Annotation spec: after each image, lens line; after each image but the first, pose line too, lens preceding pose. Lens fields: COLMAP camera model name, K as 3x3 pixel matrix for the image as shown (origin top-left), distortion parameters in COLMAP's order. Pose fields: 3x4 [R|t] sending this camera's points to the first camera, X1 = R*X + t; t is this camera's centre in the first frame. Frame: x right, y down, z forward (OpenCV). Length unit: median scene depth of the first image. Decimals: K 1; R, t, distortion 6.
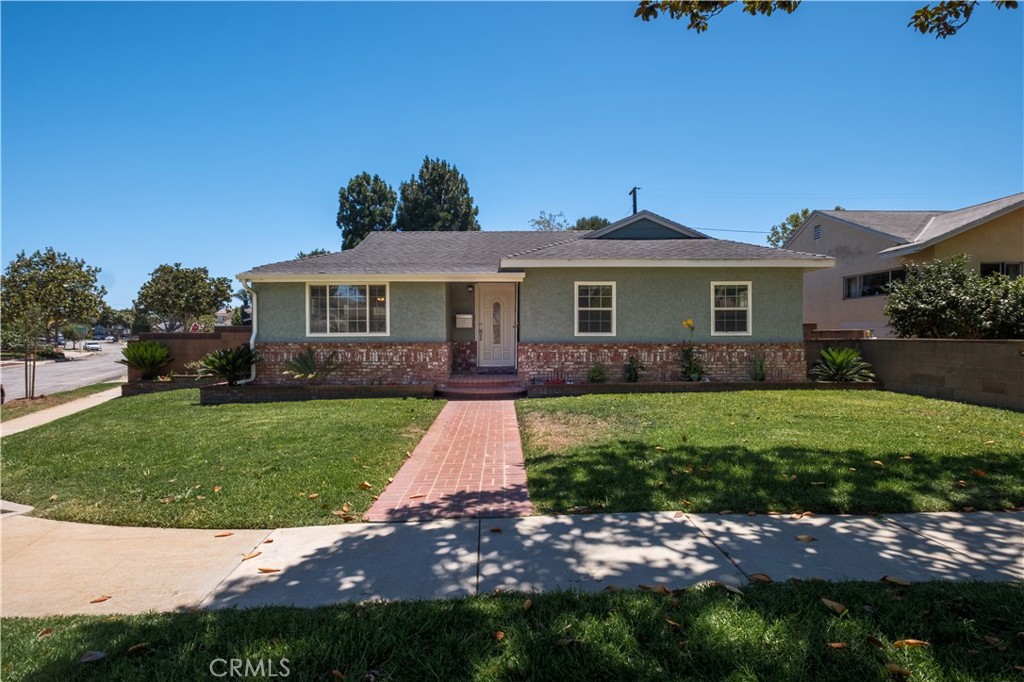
lens RADIAL K [[564.7, 0, 507.9], [0, 564.7, 352.1], [0, 0, 1]] dist [-0.004073, 0.000445]
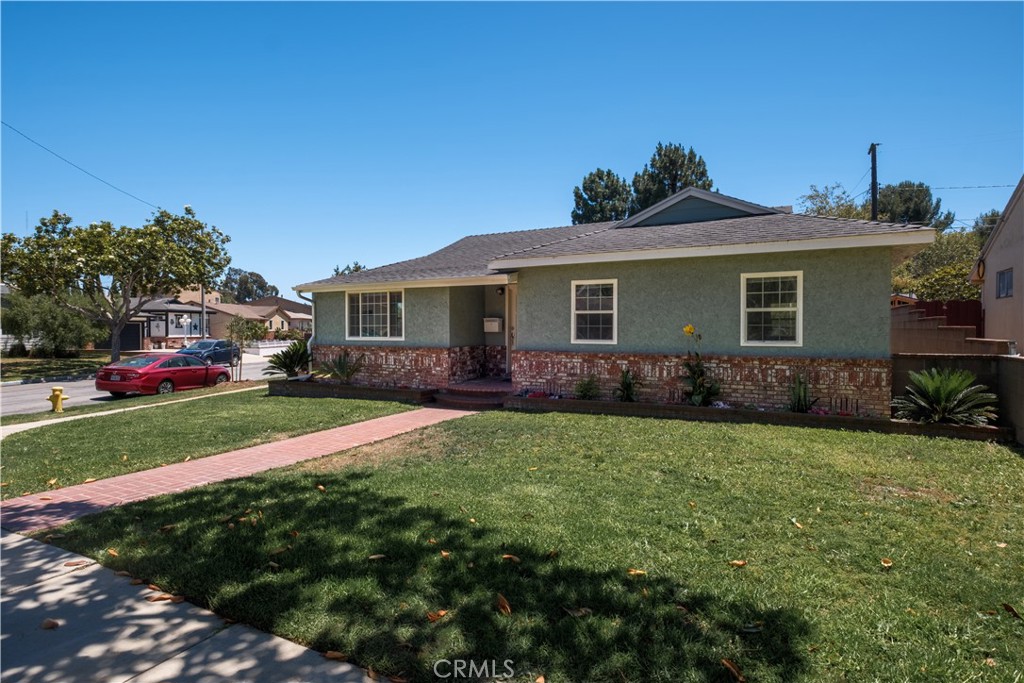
lens RADIAL K [[564.7, 0, 507.9], [0, 564.7, 352.6], [0, 0, 1]] dist [-0.004073, 0.000445]
pose [[0.863899, 0.024949, -0.503047, 0.474511], [-0.018459, 0.999670, 0.017878, -0.028208], [0.503327, -0.006159, 0.864074, 0.199431]]
